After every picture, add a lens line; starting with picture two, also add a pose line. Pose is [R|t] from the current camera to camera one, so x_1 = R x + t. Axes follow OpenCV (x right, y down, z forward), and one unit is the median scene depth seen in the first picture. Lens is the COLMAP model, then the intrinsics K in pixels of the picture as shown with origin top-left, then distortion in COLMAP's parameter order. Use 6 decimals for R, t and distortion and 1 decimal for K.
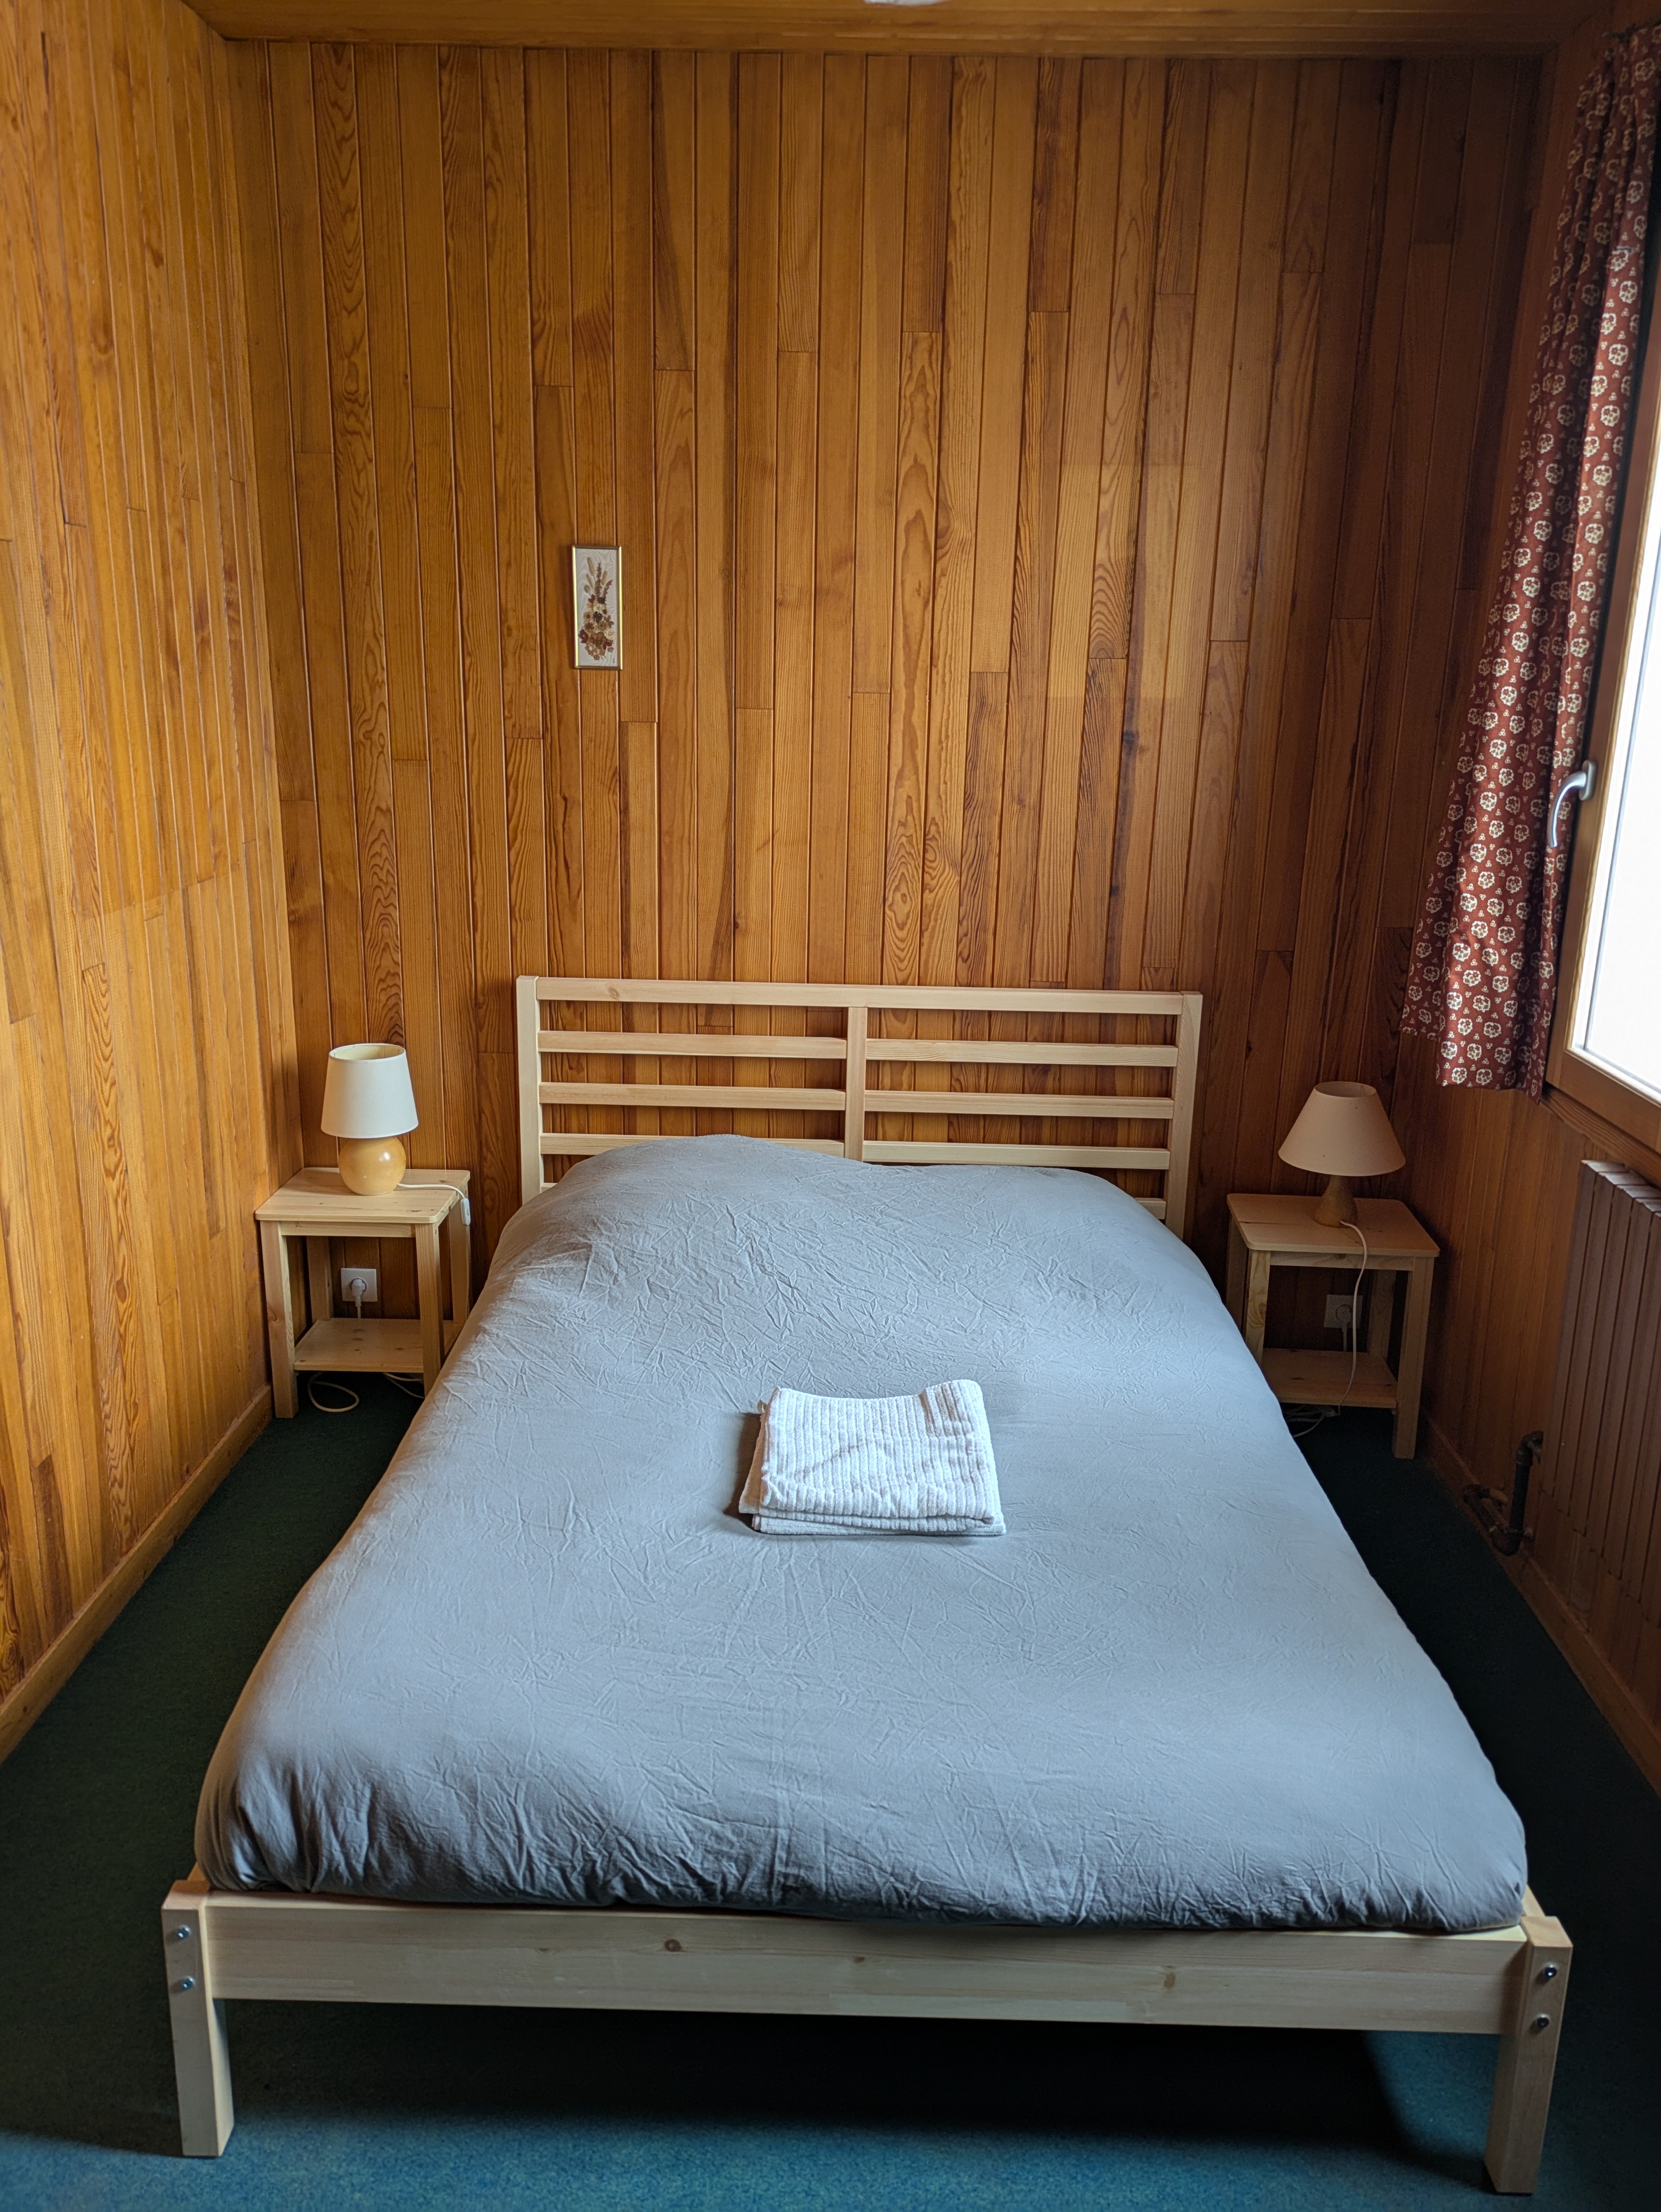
lens RADIAL K [[1675.0, 0, 825.4], [0, 1675.0, 1104.4], [0, 0, 1]] dist [0.049865, -0.050758]
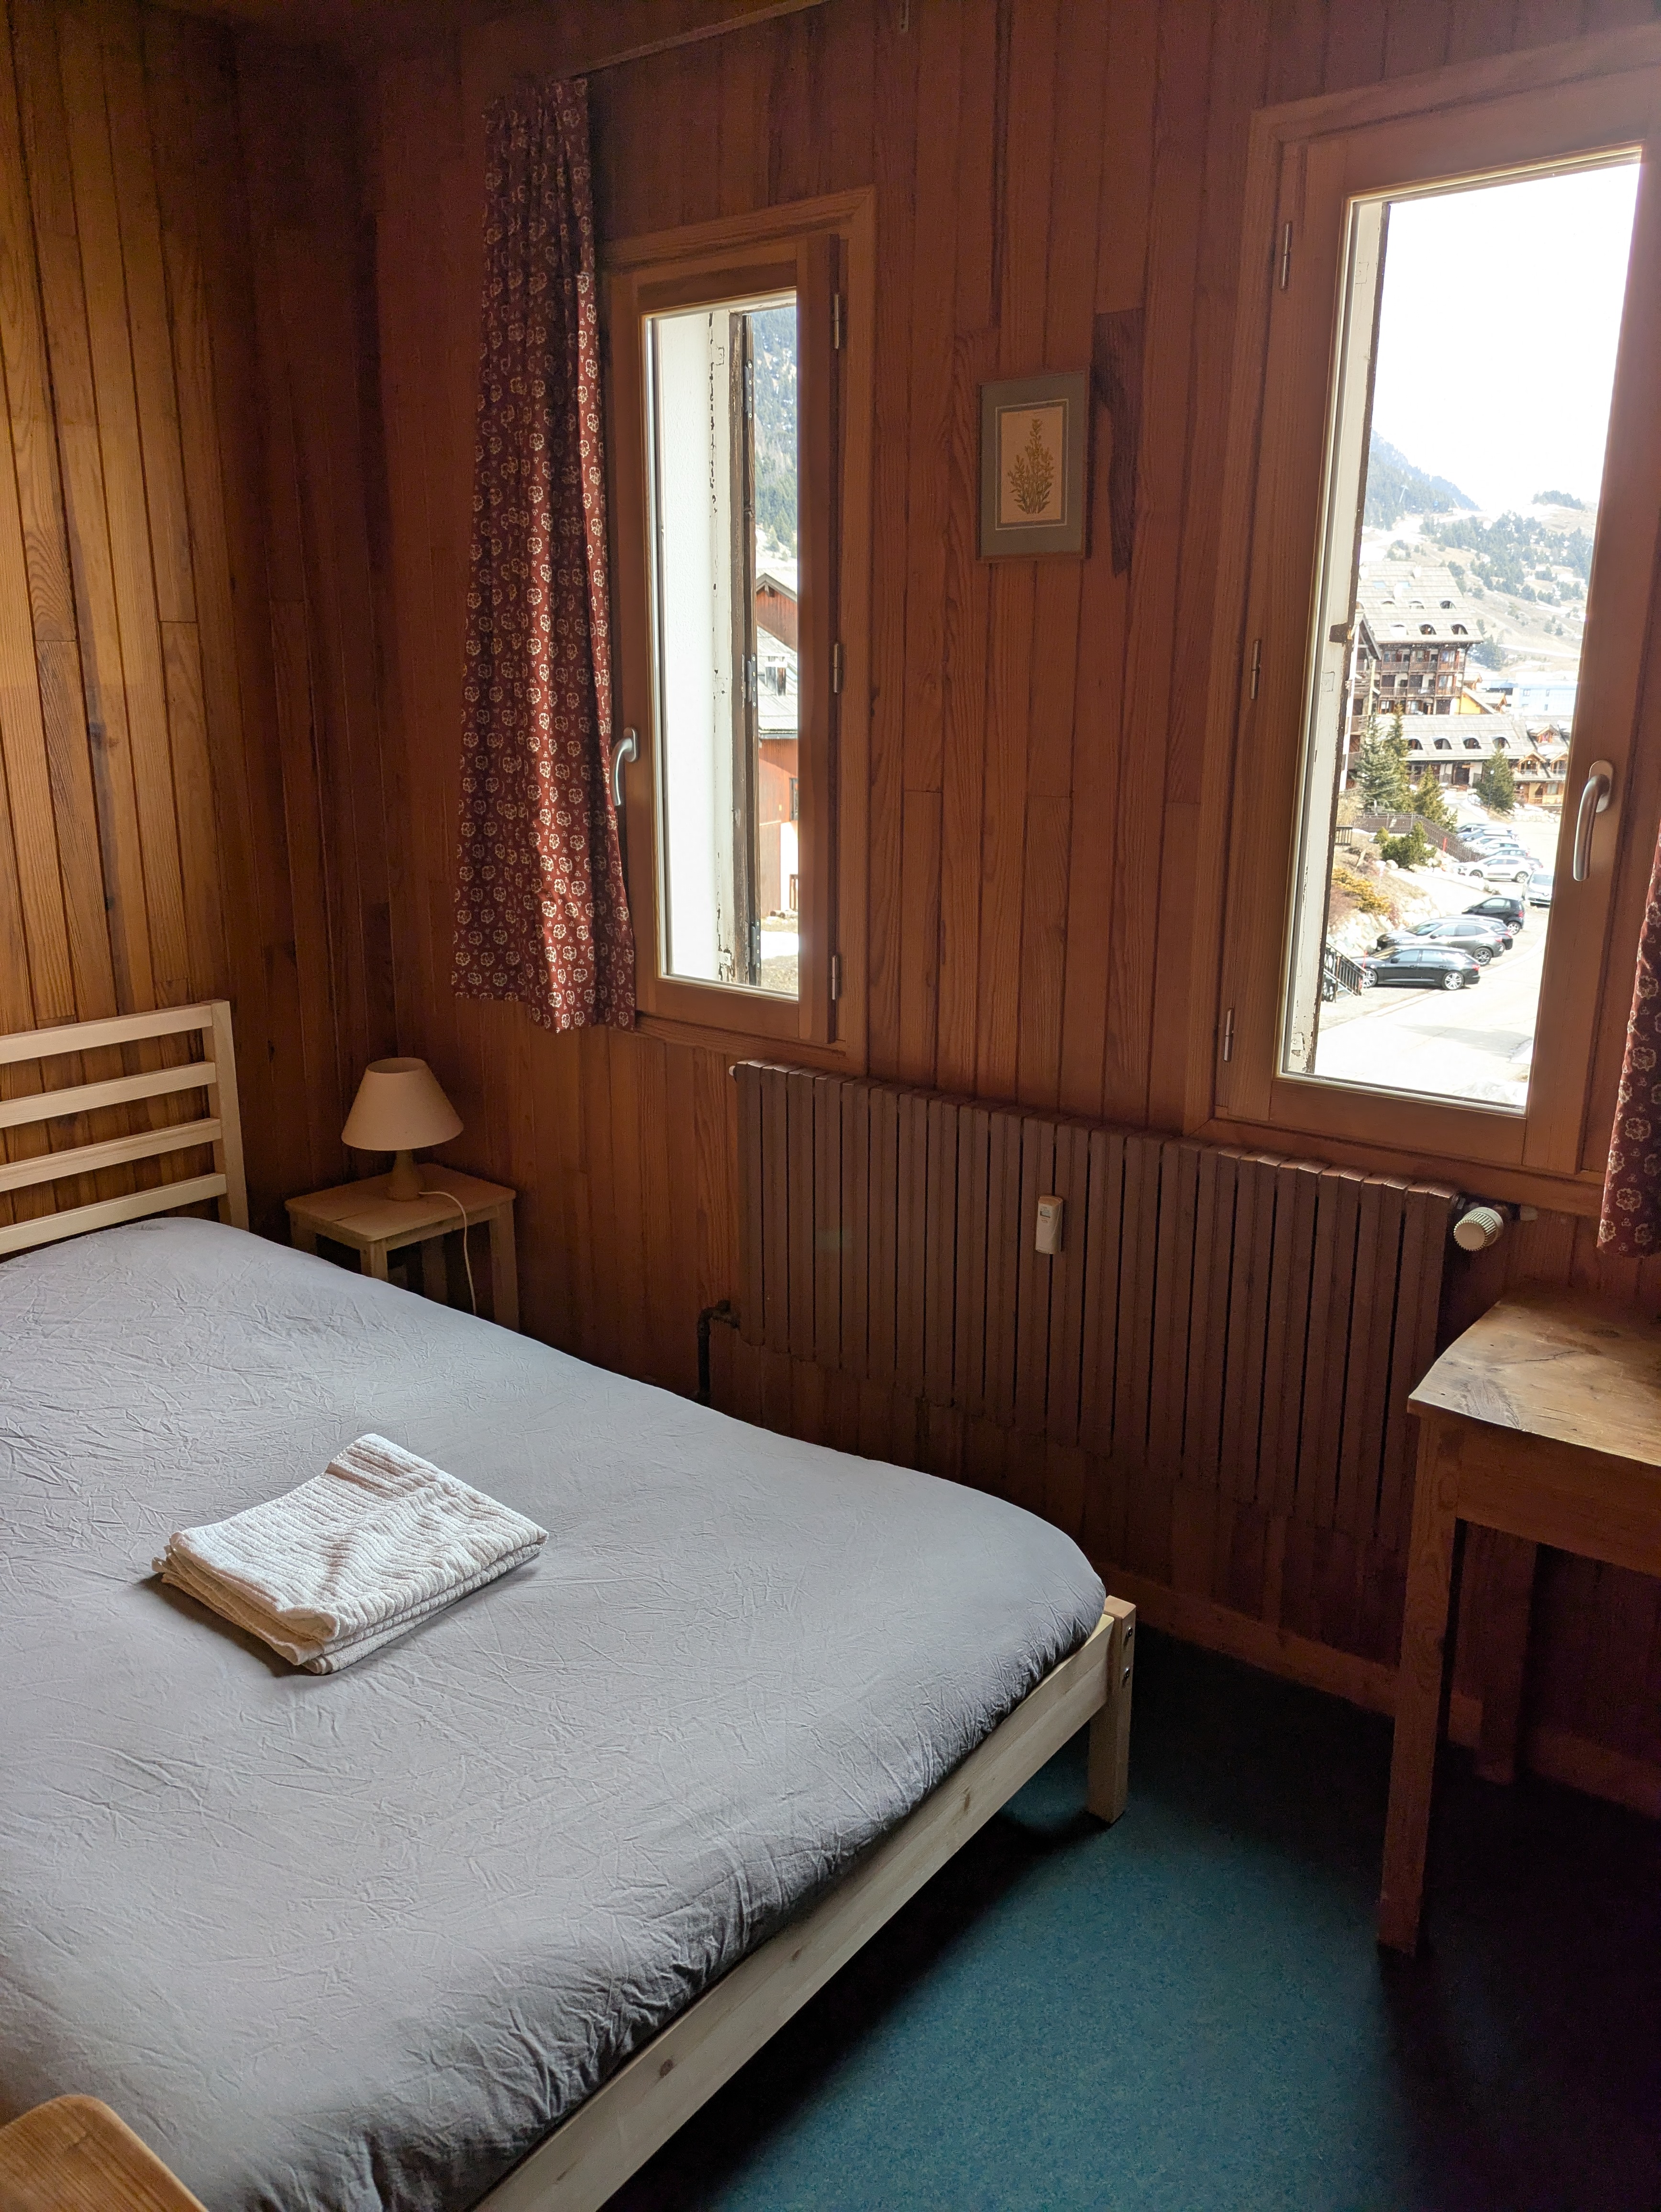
lens RADIAL K [[1675.0, 0, 819.5], [0, 1675.0, 1103.6], [0, 0, 1]] dist [0.049865, -0.050758]
pose [[0.599294, -0.222385, 0.769020, -0.382113], [0.219969, 0.969408, 0.108912, -0.048576], [-0.769714, 0.103890, 0.629878, 0.196770]]
